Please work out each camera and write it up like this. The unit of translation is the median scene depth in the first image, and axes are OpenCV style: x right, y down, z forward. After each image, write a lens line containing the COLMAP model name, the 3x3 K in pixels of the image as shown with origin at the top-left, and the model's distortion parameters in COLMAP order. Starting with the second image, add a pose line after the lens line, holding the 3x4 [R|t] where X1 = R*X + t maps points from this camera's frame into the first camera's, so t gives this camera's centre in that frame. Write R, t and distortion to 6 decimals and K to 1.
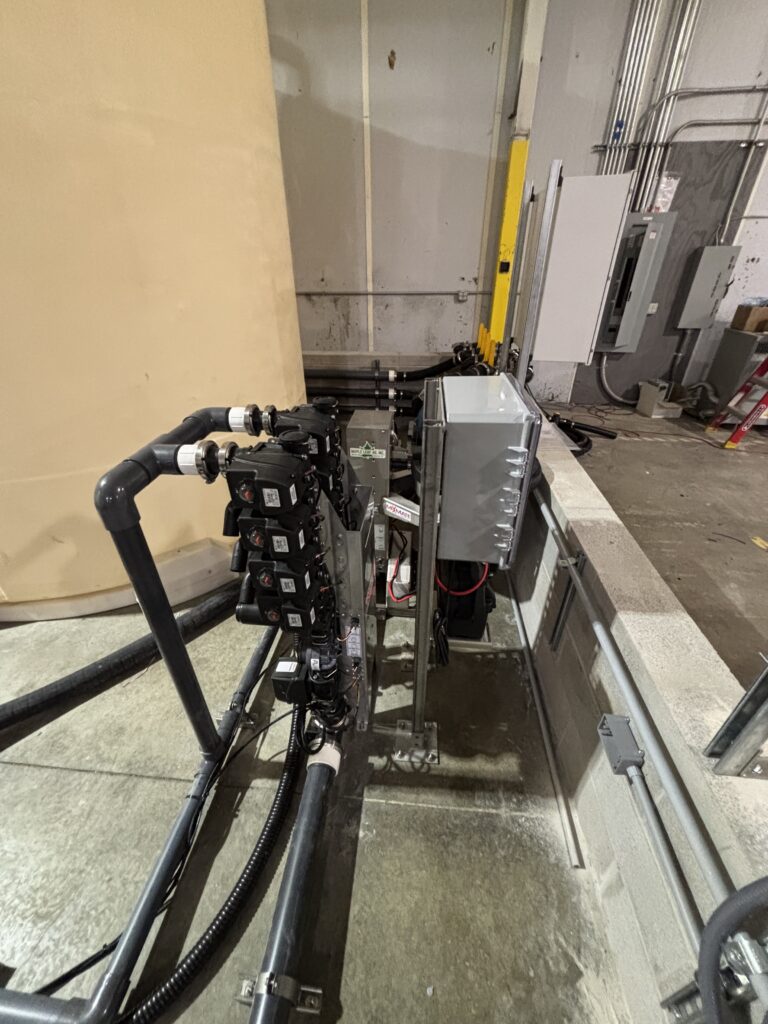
lens RADIAL K [[412.1, 0, 384.4], [0, 412.1, 508.0], [0, 0, 1]] dist [-0.001900, 0.000075]
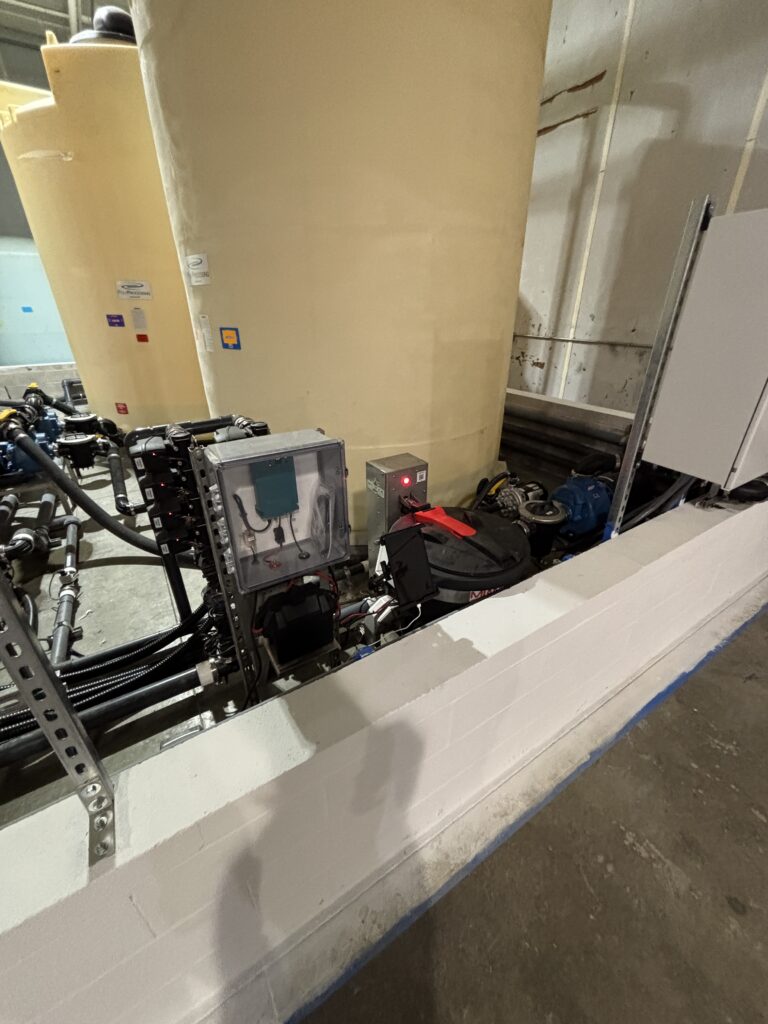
lens RADIAL K [[406.8, 0, 384.6], [0, 406.8, 509.1], [0, 0, 1]] dist [-0.000210, 0.000445]
pose [[0.610886, 0.355114, -0.707610, 0.347970], [-0.403689, 0.908564, 0.107454, -0.091077], [0.681067, 0.220012, 0.698385, 0.114871]]
